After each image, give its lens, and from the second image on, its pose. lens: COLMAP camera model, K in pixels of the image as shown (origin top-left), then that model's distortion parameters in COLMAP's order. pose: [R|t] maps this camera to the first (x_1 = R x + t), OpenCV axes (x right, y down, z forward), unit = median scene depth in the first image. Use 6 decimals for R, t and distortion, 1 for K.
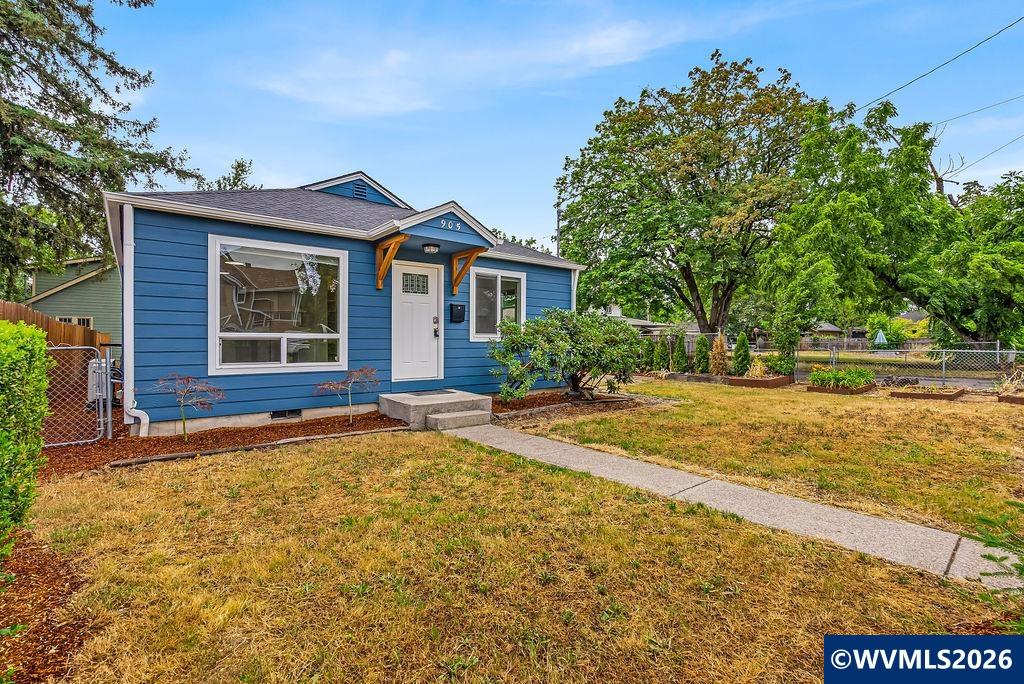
lens RADIAL K [[465.2, 0, 515.1], [0, 465.2, 342.2], [0, 0, 1]] dist [-0.012750, 0.000081]
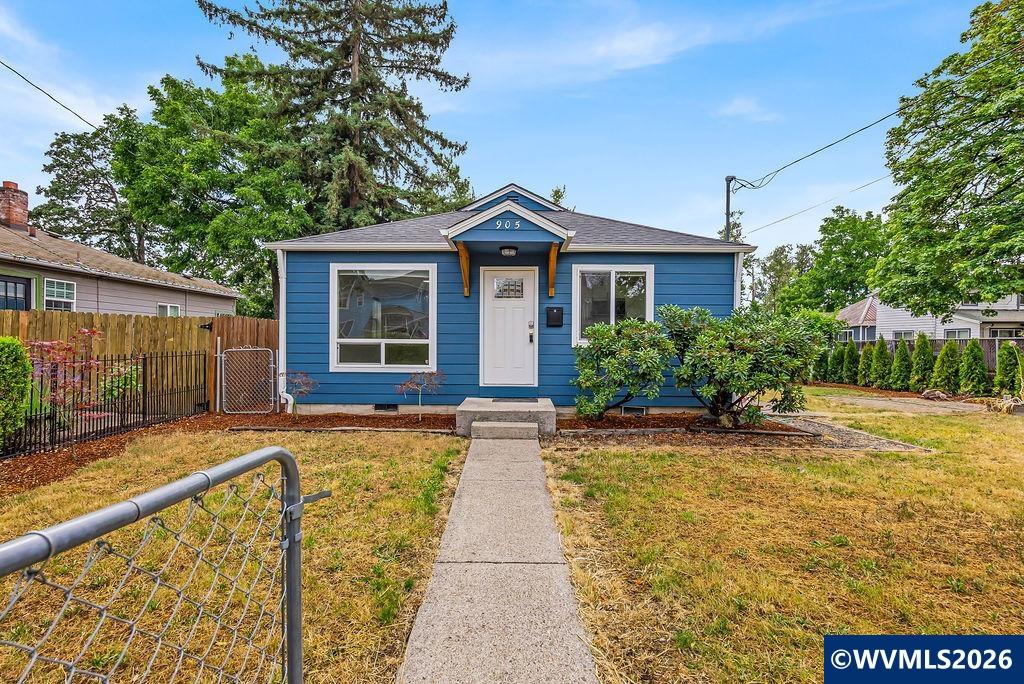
lens RADIAL K [[465.2, 0, 515.1], [0, 465.2, 342.2], [0, 0, 1]] dist [-0.012750, 0.000081]
pose [[0.763283, -0.000168, -0.646064, 0.459641], [-0.007702, 0.999927, -0.009359, -0.002359], [0.646018, 0.012119, 0.763226, 0.269160]]
